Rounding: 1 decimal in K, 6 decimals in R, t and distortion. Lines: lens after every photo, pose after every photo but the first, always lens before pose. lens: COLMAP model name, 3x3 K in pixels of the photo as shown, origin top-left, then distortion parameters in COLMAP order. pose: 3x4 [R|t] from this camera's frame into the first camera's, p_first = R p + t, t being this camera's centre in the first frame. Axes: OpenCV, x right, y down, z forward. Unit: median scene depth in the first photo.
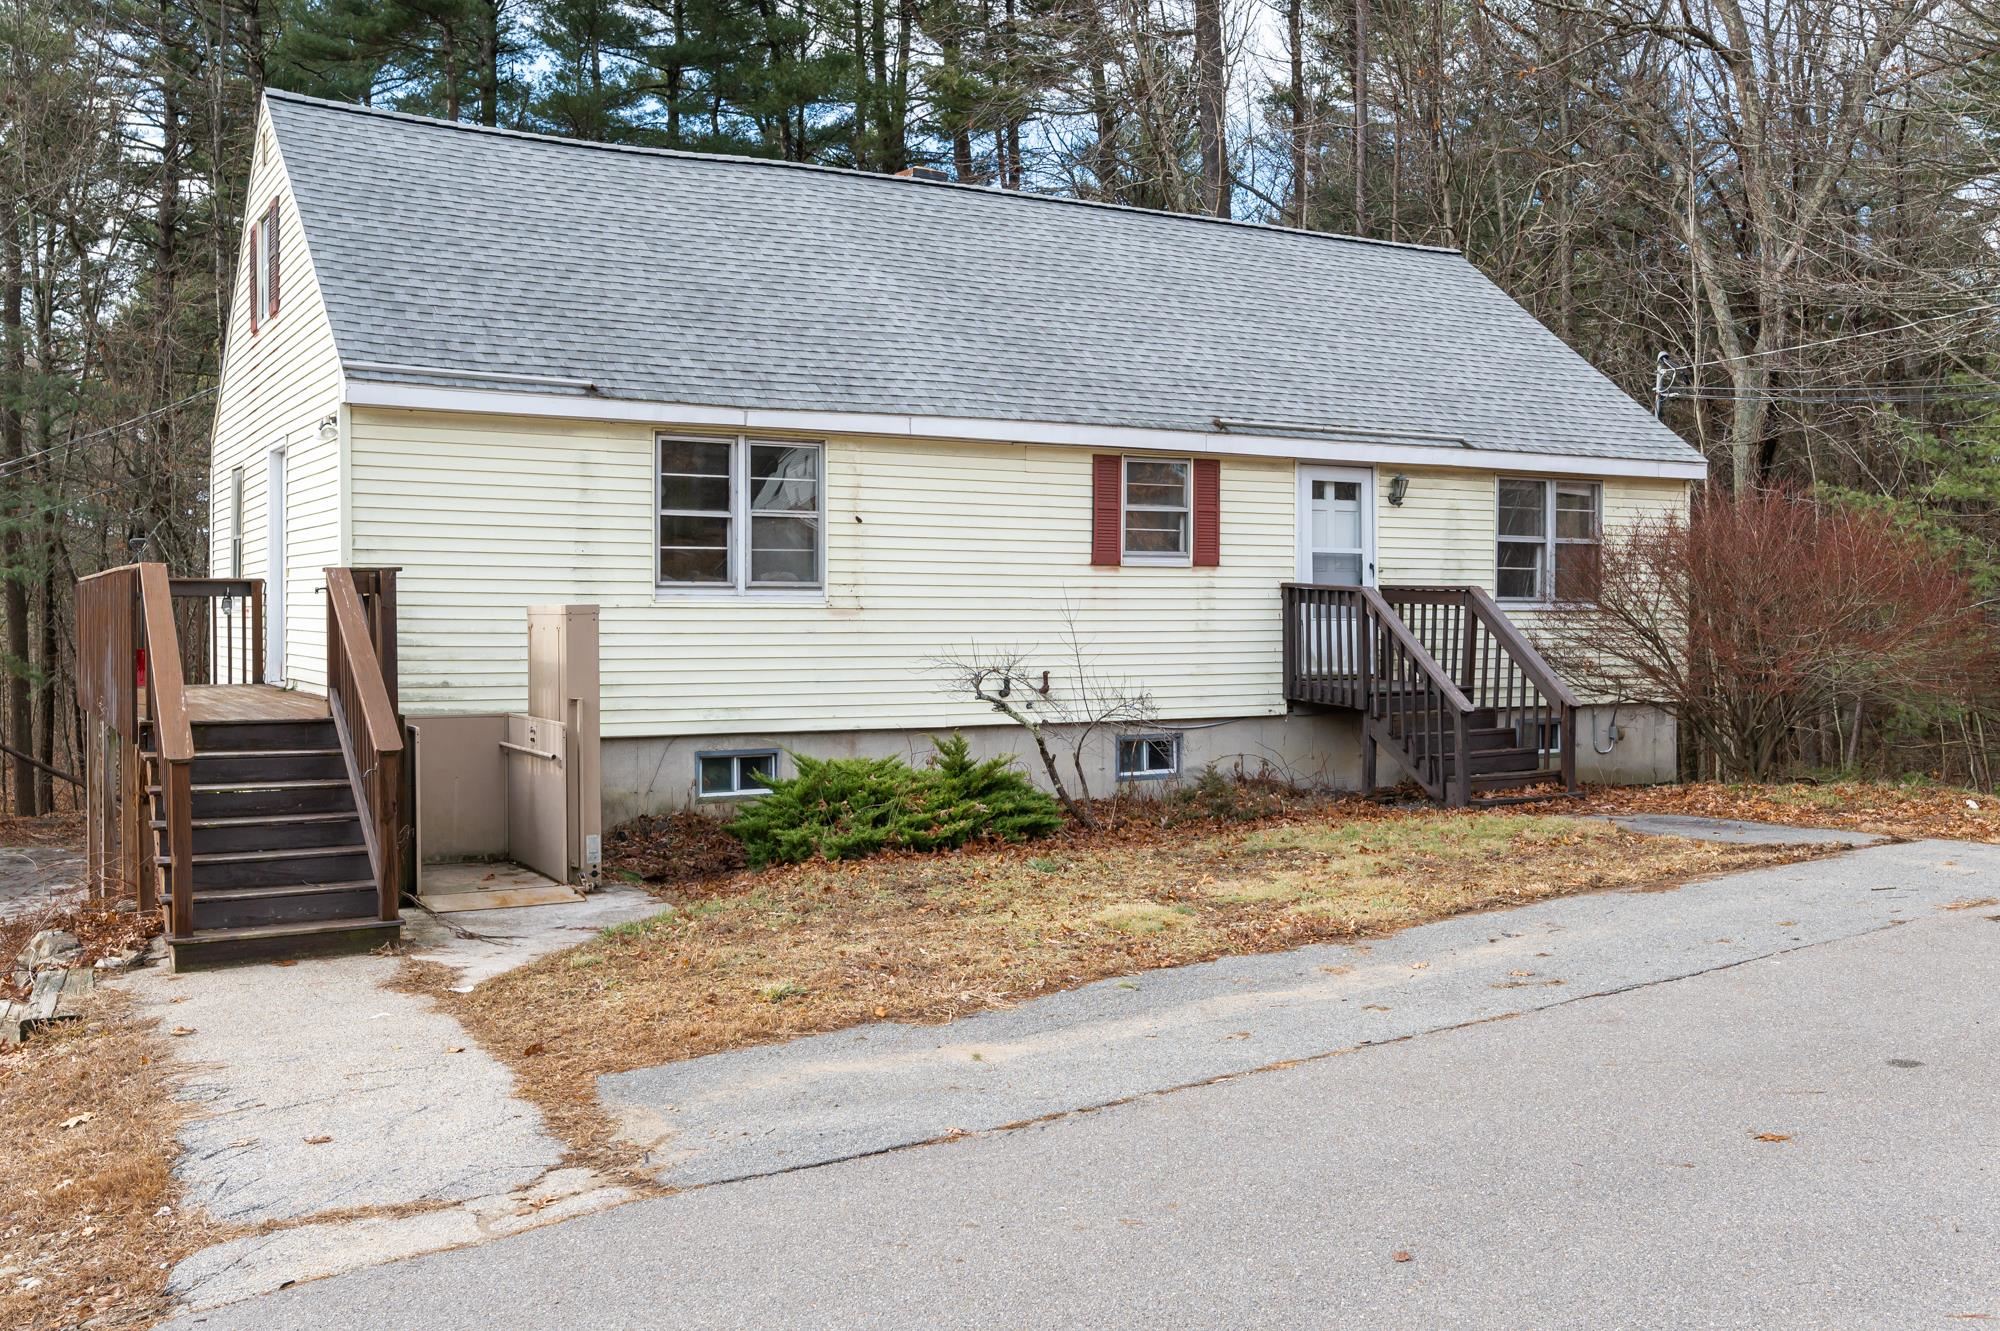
lens RADIAL K [[1765.6, 0, 1000.0], [0, 1765.6, 665.5], [0, 0, 1]] dist [-0.005478, 0.000969]
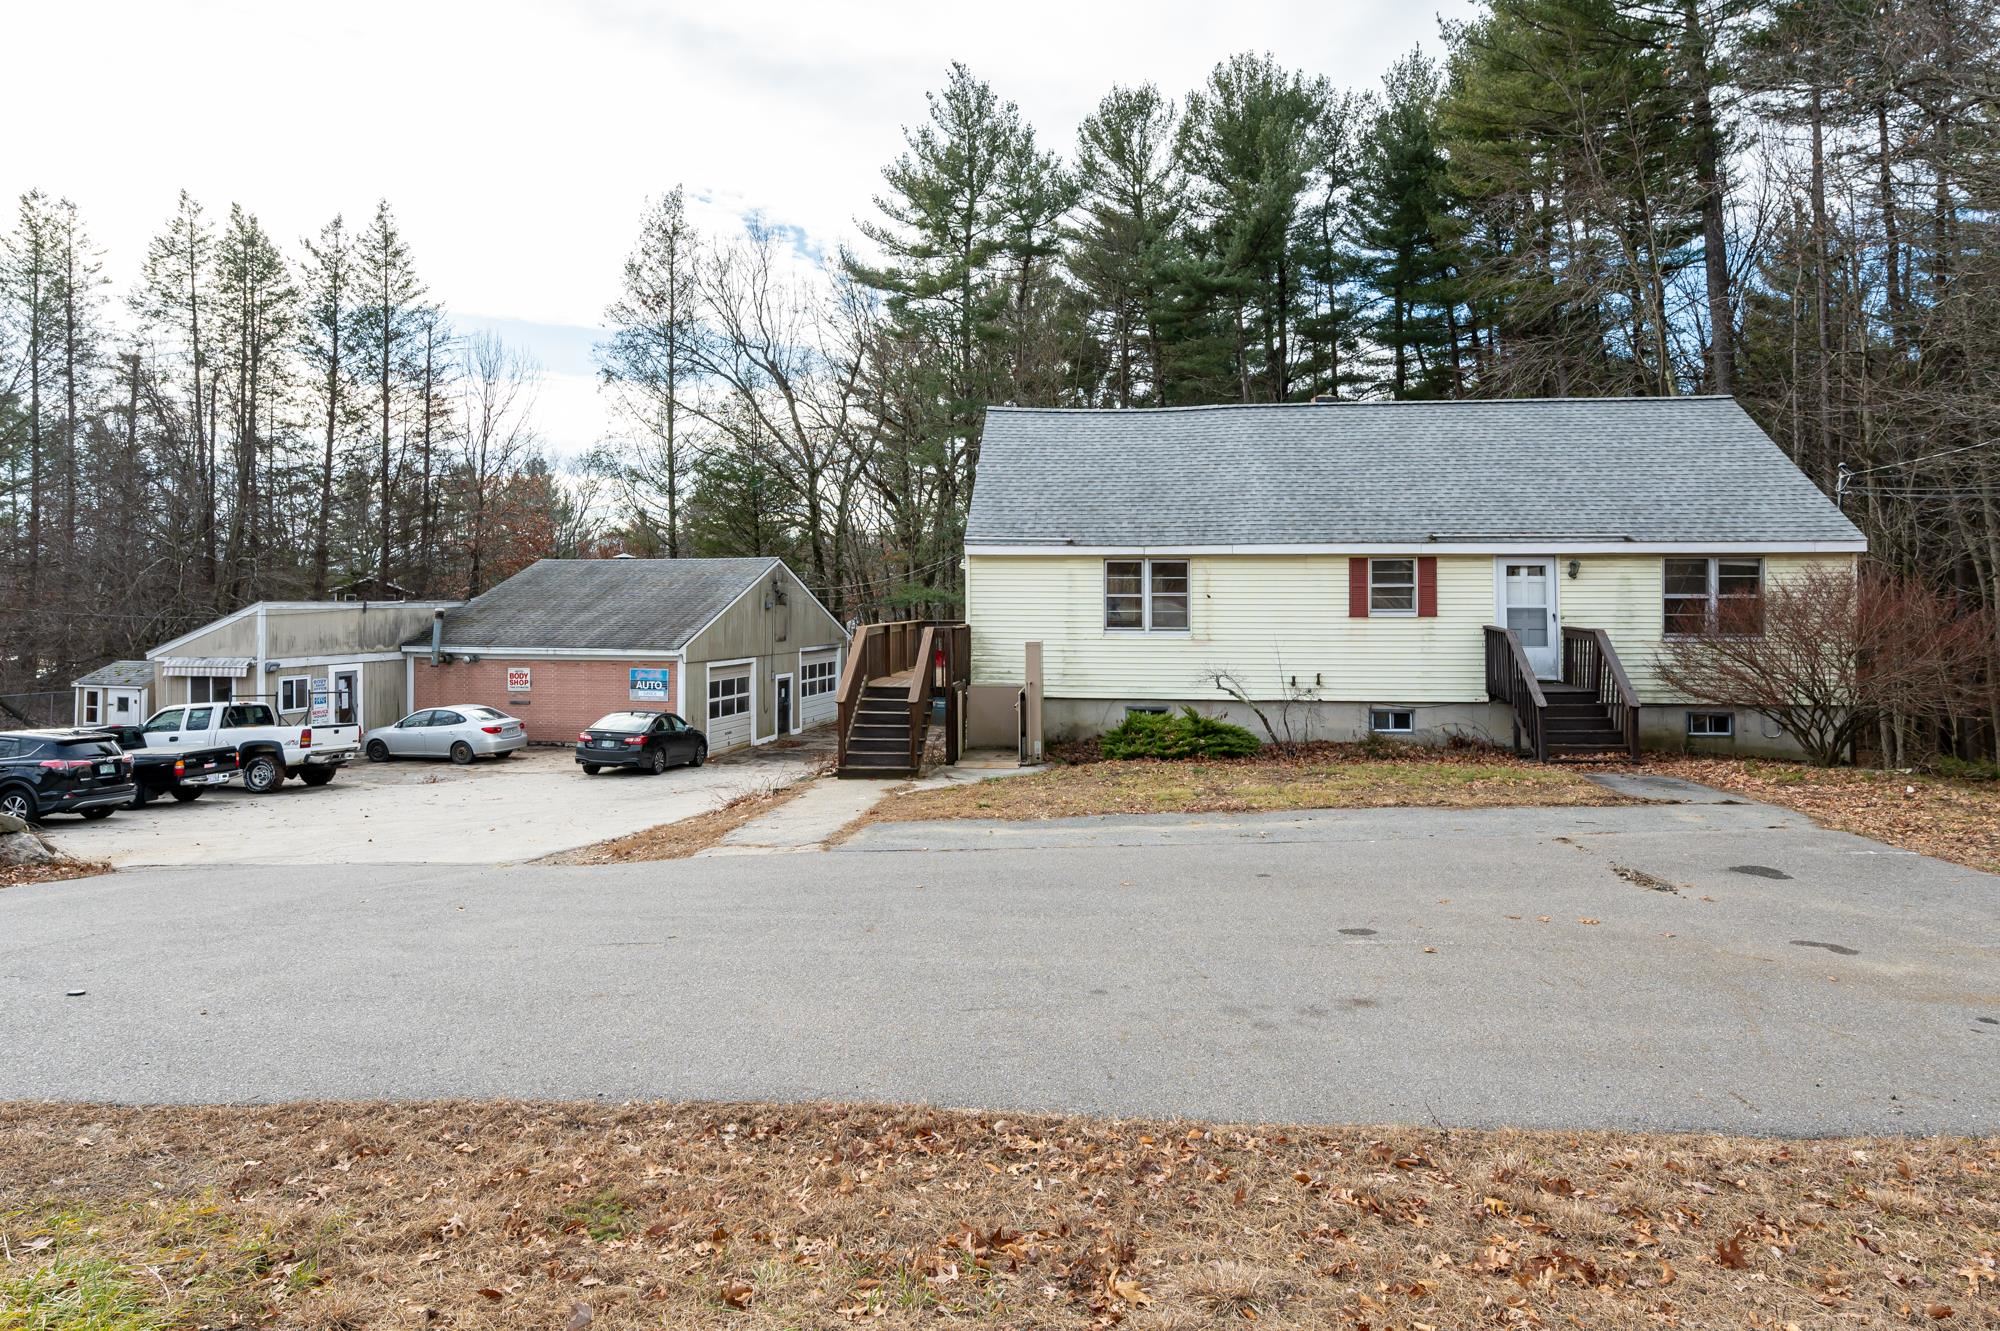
lens RADIAL K [[1060.3, 0, 1000.0], [0, 1060.3, 665.5], [0, 0, 1]] dist [0.000570, 0.000133]
pose [[0.831117, 0.031952, -0.555179, 0.360984], [-0.017956, 0.999369, 0.030637, -0.032620], [0.555808, -0.015494, 0.831167, -0.135988]]
